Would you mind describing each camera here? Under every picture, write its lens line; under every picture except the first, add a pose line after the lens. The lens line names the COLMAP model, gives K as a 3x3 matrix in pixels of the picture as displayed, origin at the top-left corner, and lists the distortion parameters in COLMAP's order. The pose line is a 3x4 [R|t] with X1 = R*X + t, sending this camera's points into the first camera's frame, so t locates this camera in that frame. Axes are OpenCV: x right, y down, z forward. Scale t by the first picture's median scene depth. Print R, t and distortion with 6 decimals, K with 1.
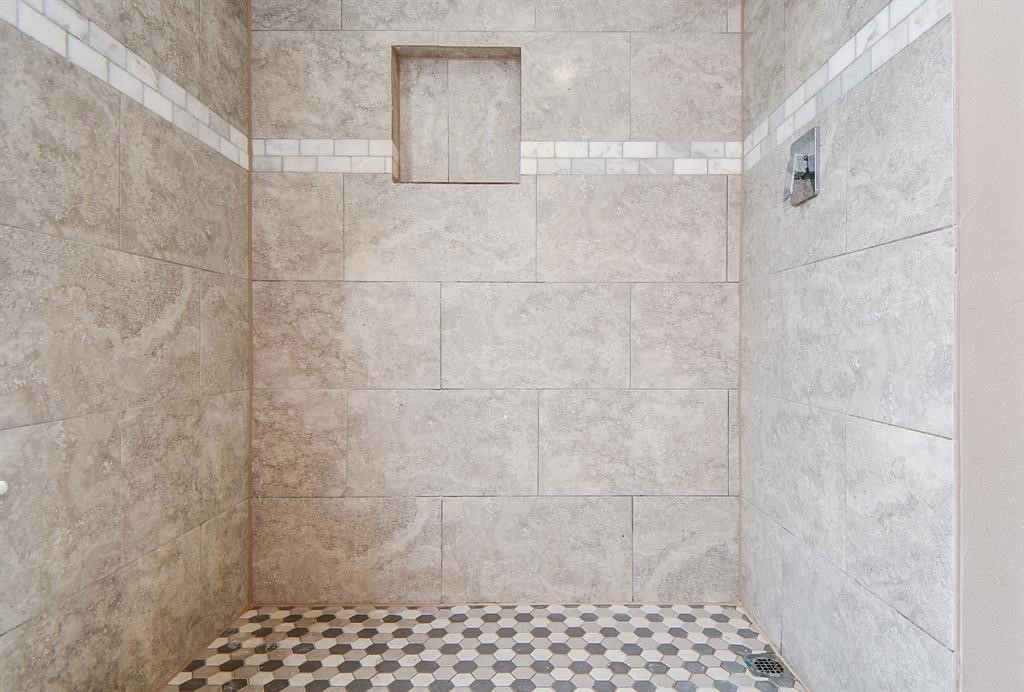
lens RADIAL K [[570.1, 0, 512.0], [0, 570.1, 346.0], [0, 0, 1]] dist [0.003876, -0.002016]
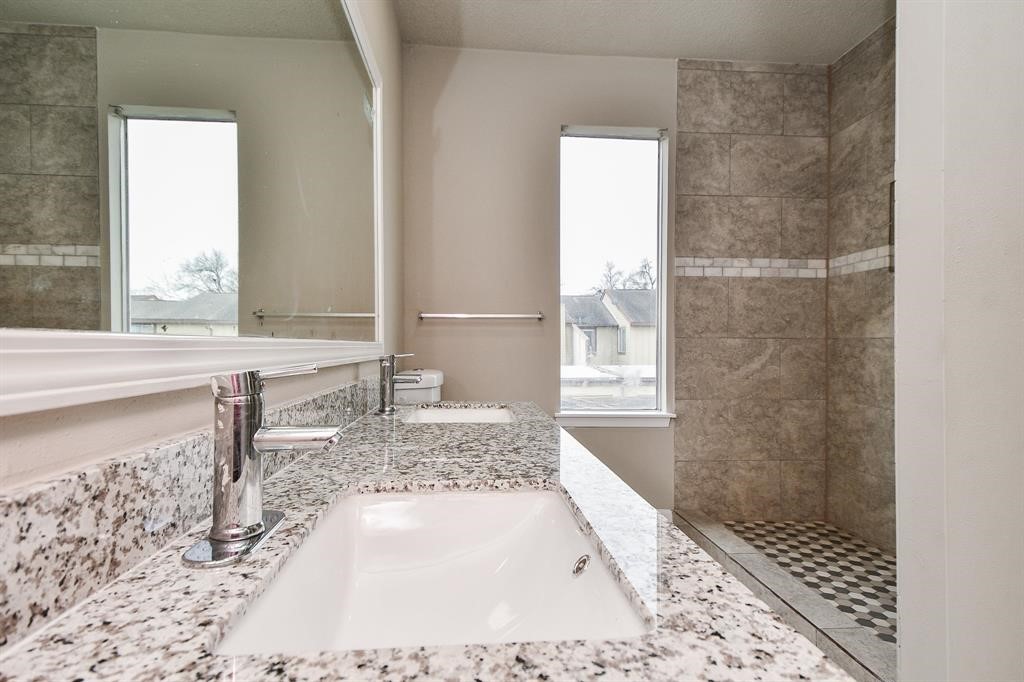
lens RADIAL K [[513.3, 0, 508.8], [0, 513.3, 347.3], [0, 0, 1]] dist [0.032254, -0.013932]
pose [[0.054100, -0.004044, -0.998527, 1.338674], [-0.006371, 0.999970, -0.004395, -0.090101], [0.998515, 0.006599, 0.054073, -0.103242]]
